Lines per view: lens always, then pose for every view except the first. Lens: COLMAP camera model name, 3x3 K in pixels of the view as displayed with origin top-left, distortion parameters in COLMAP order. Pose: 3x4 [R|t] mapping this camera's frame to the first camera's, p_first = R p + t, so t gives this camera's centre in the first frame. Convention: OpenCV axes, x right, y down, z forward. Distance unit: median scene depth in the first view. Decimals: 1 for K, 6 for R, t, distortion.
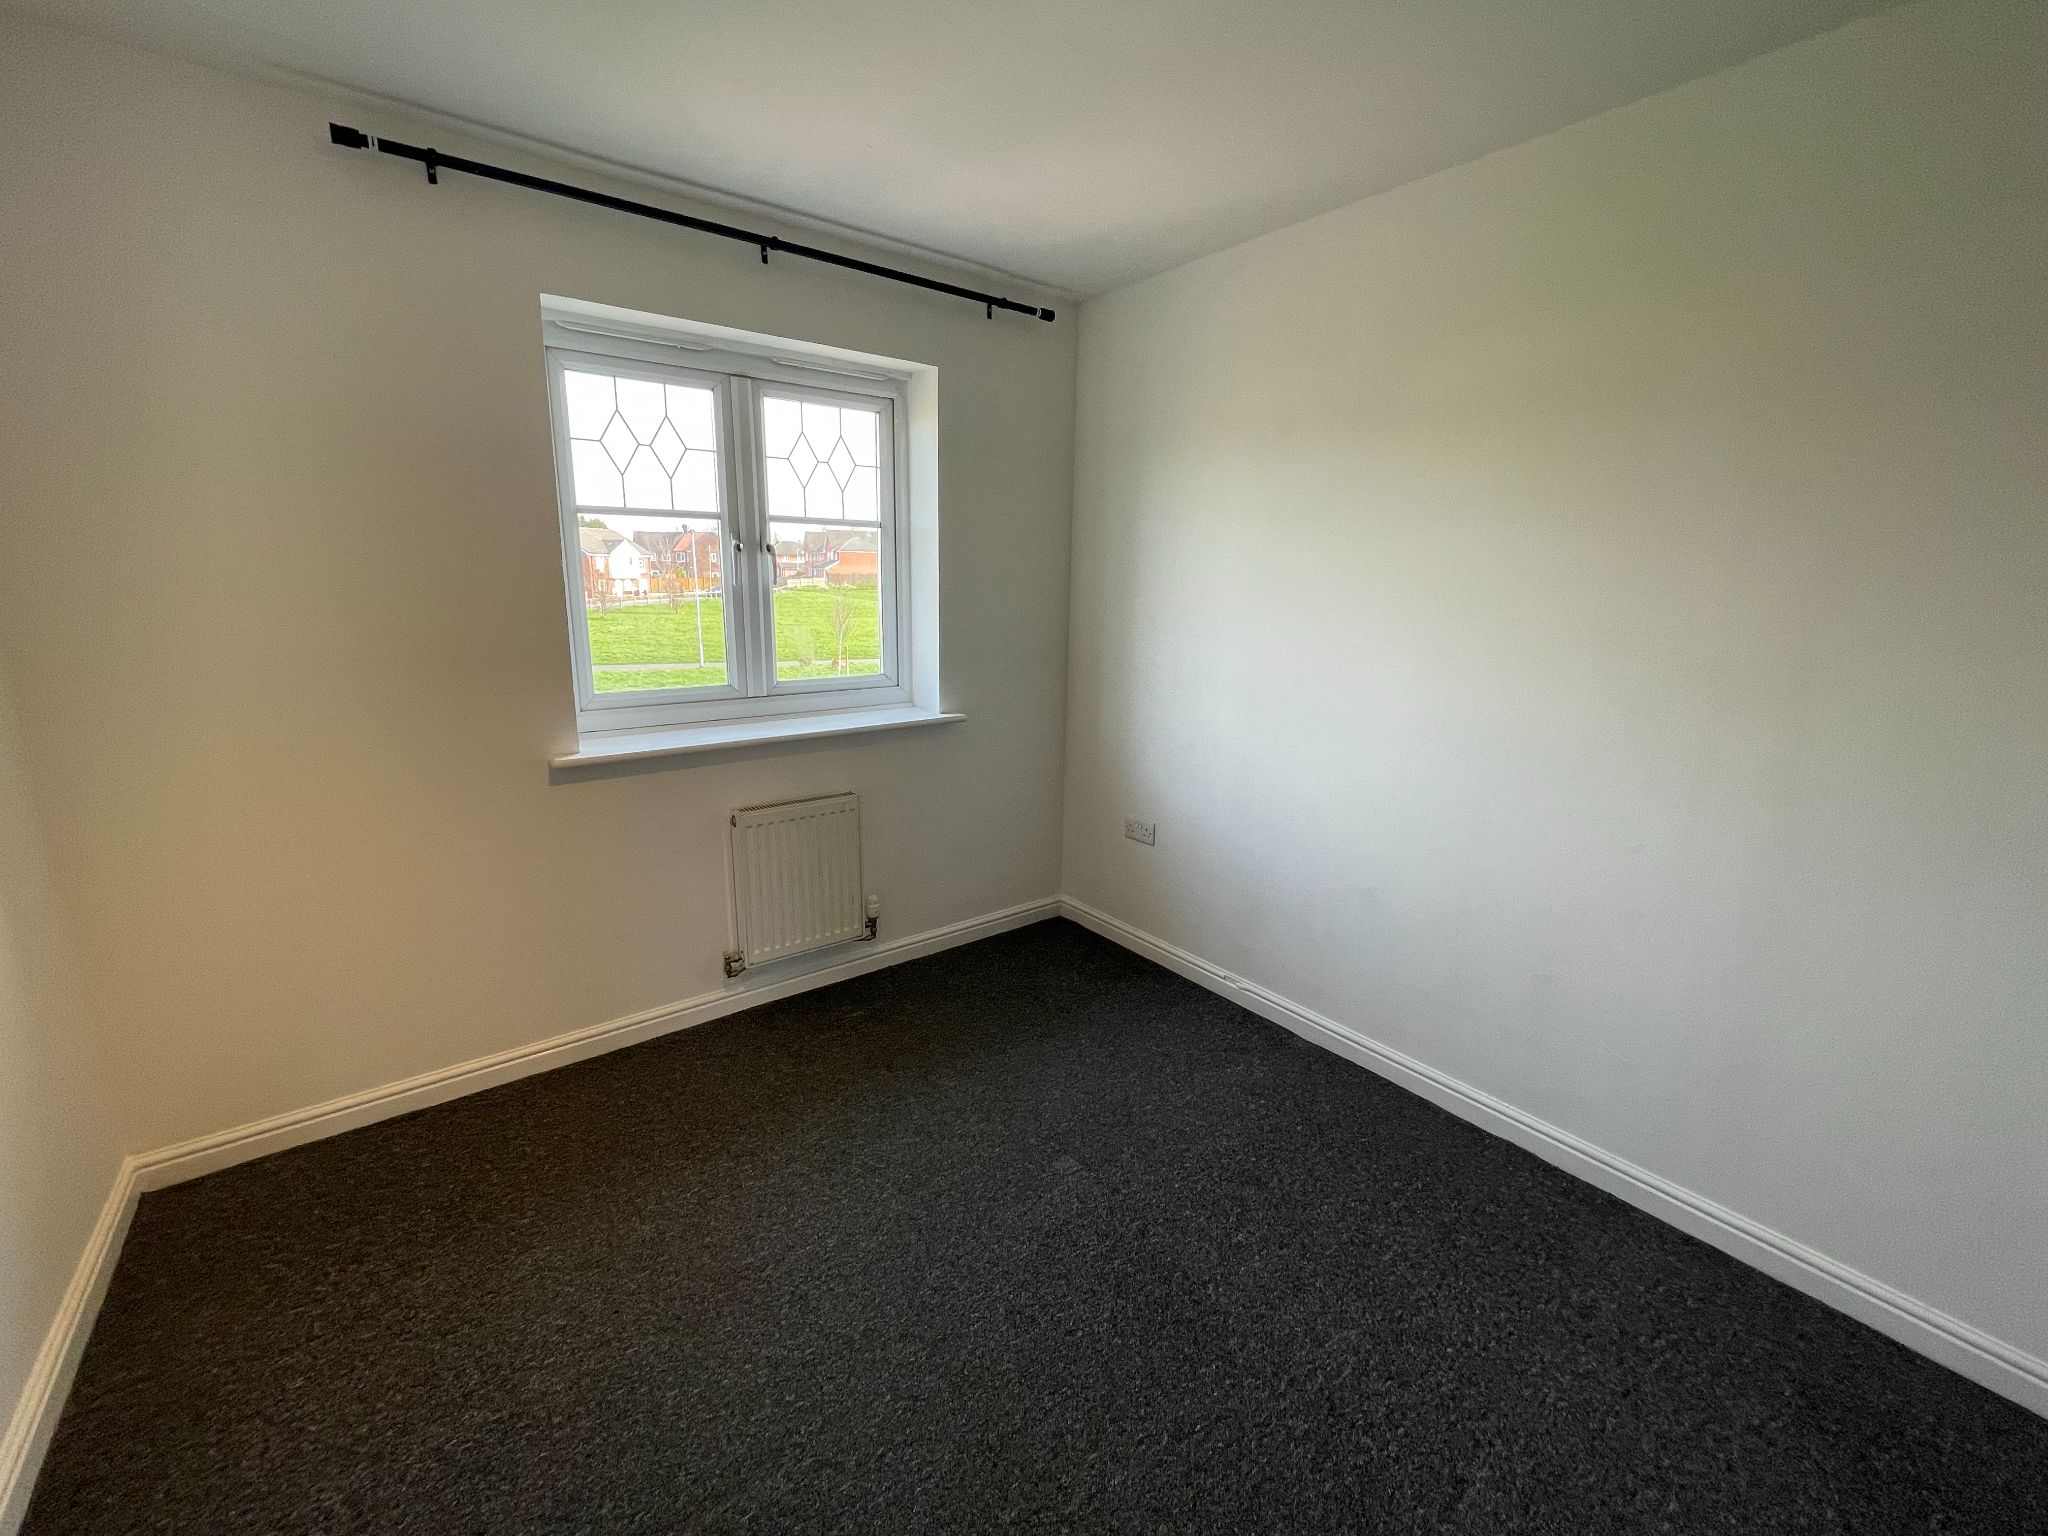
lens RADIAL K [[833.1, 0, 1026.0], [0, 833.1, 764.2], [0, 0, 1]] dist [-0.005478, 0.000546]
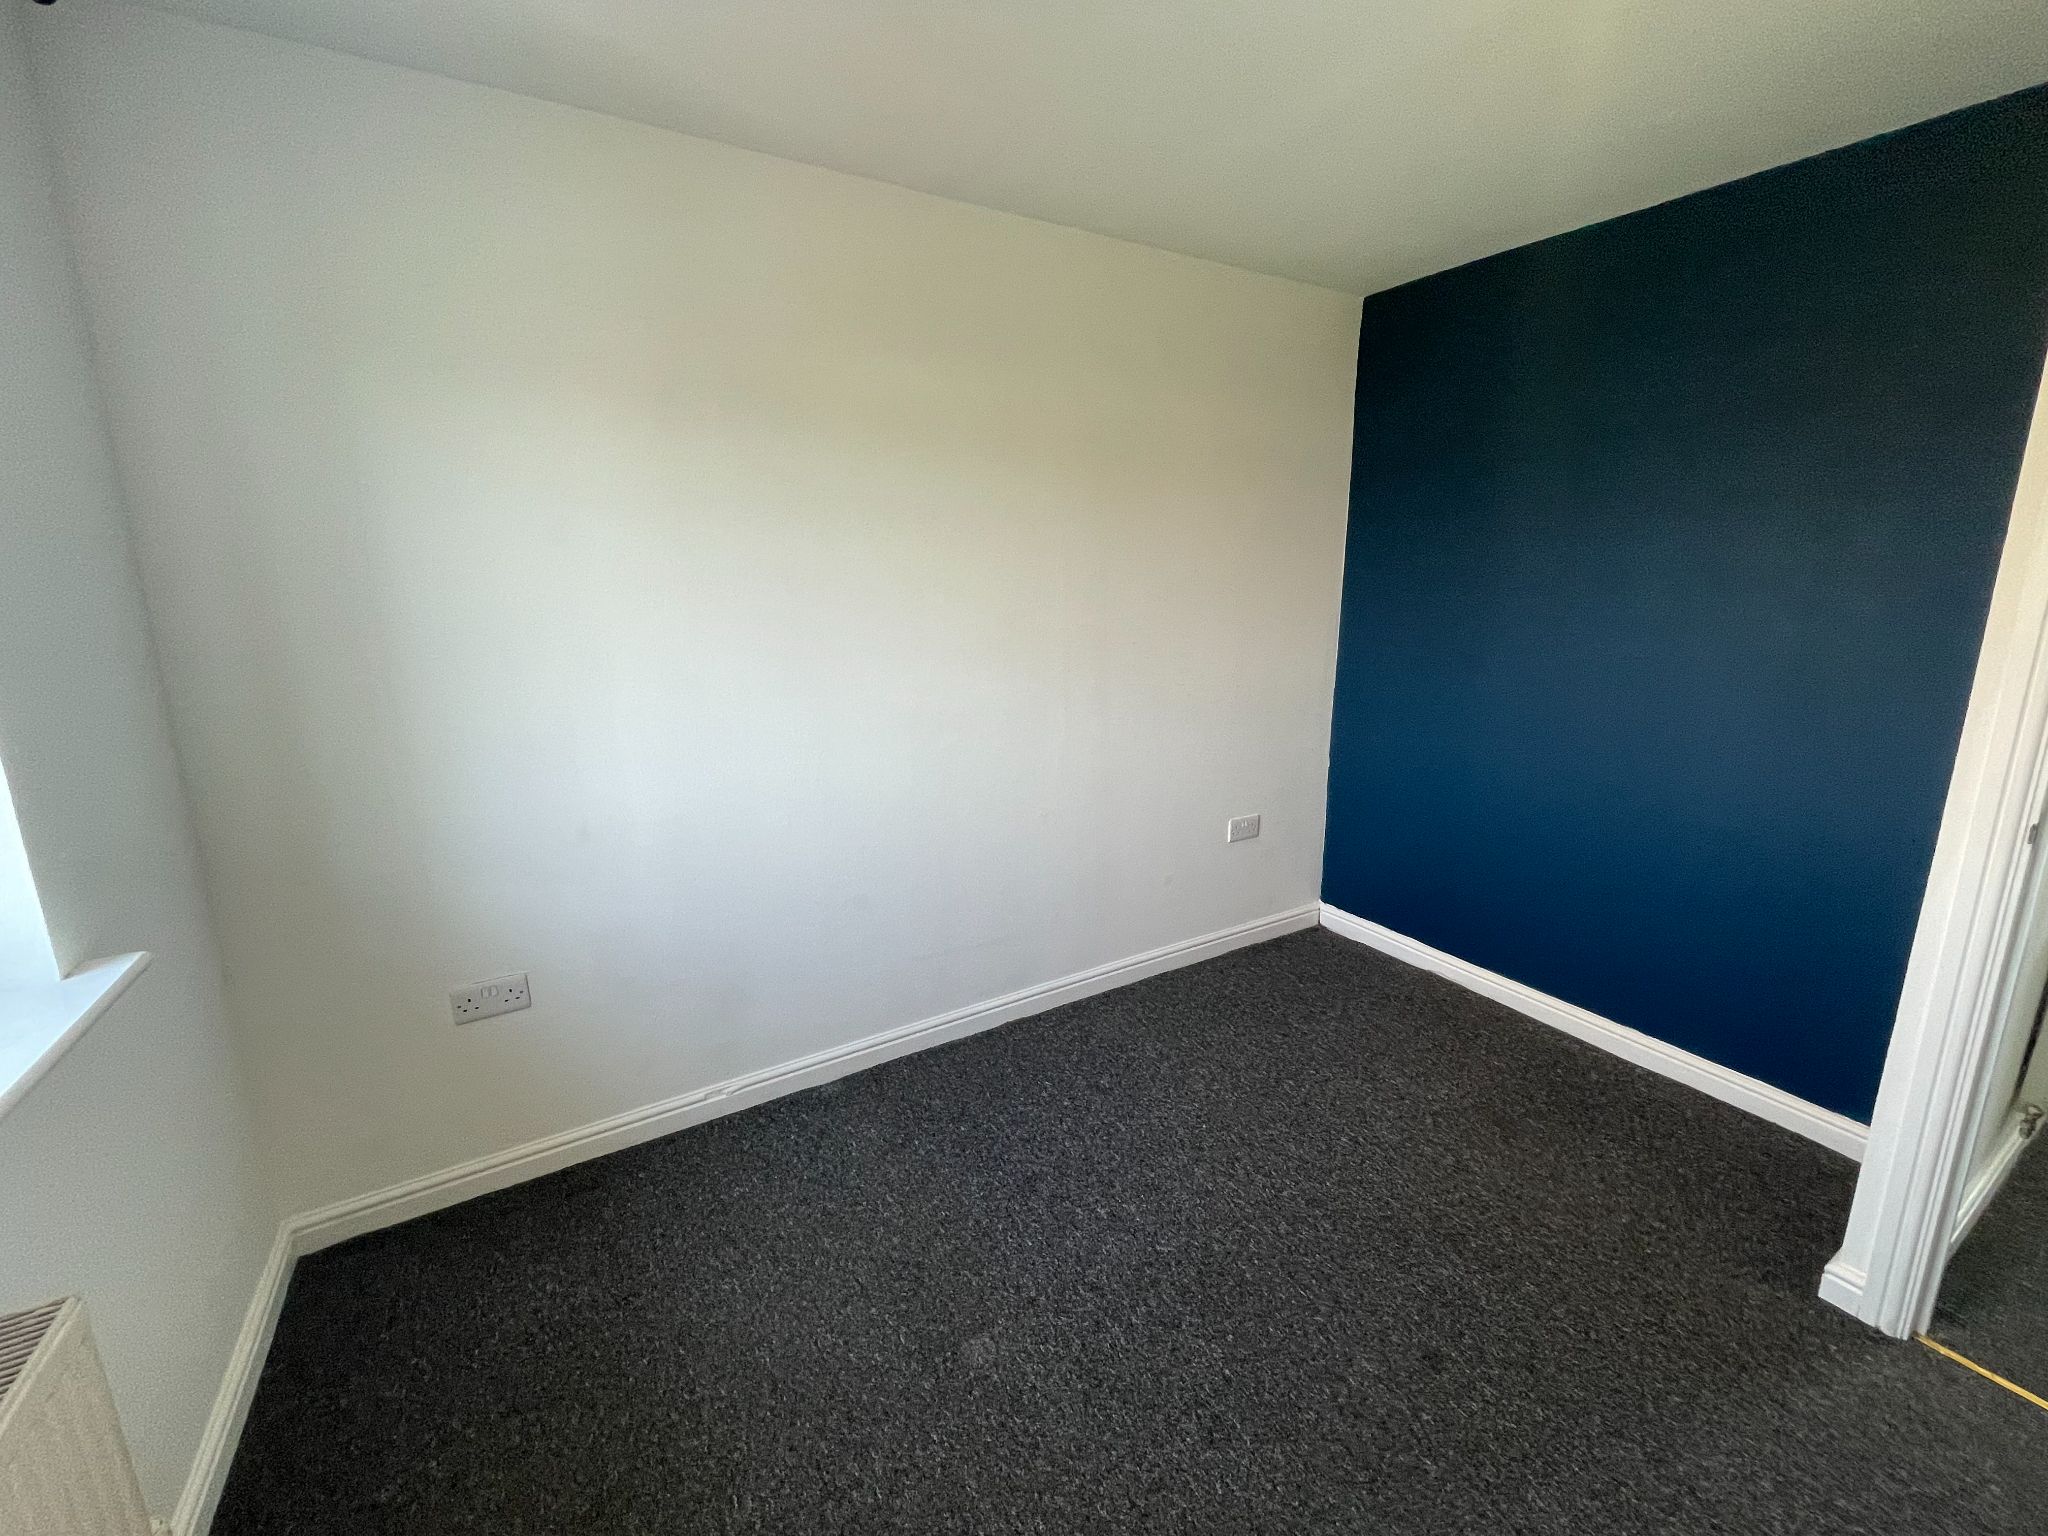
lens RADIAL K [[833.1, 0, 1027.5], [0, 833.1, 756.0], [0, 0, 1]] dist [-0.005478, 0.000546]
pose [[0.104376, -0.231826, 0.967141, -0.547100], [0.234693, 0.950730, 0.202563, -0.178802], [-0.966450, 0.205839, 0.153641, 0.708456]]
